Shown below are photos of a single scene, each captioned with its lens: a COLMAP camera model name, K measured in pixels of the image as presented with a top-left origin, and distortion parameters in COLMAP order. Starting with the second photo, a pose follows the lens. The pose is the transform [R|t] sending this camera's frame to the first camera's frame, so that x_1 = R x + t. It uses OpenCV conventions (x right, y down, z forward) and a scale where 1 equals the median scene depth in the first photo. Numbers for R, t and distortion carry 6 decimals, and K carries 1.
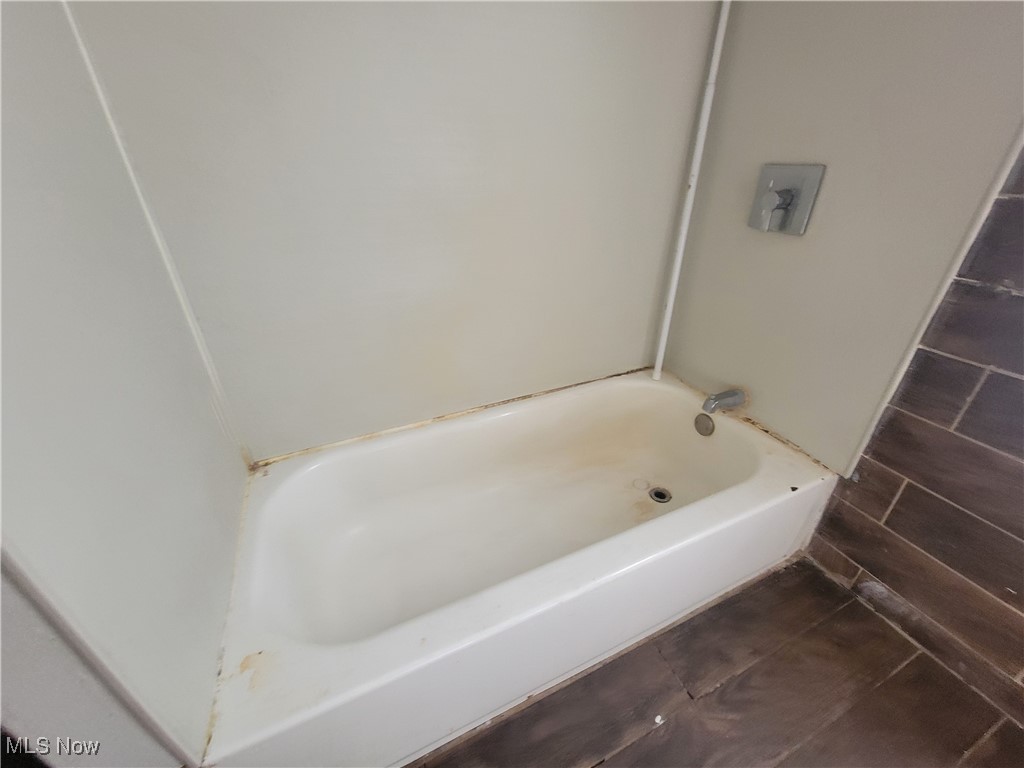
lens RADIAL K [[416.9, 0, 509.0], [0, 416.9, 383.9], [0, 0, 1]] dist [-0.002642, -0.000283]
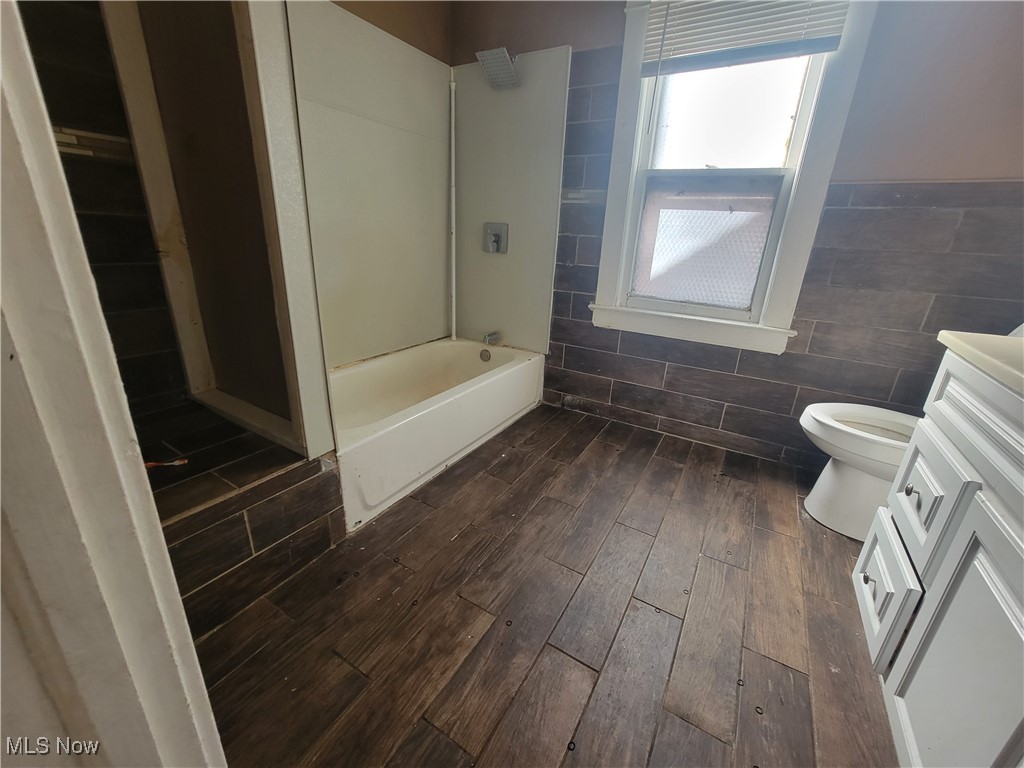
lens RADIAL K [[416.9, 0, 512.7], [0, 416.9, 382.5], [0, 0, 1]] dist [-0.002642, -0.000283]
pose [[0.818103, -0.145059, 0.556476, -0.621811], [0.233574, 0.968068, -0.091038, 0.529937], [-0.525501, 0.204457, 0.825861, -0.738965]]
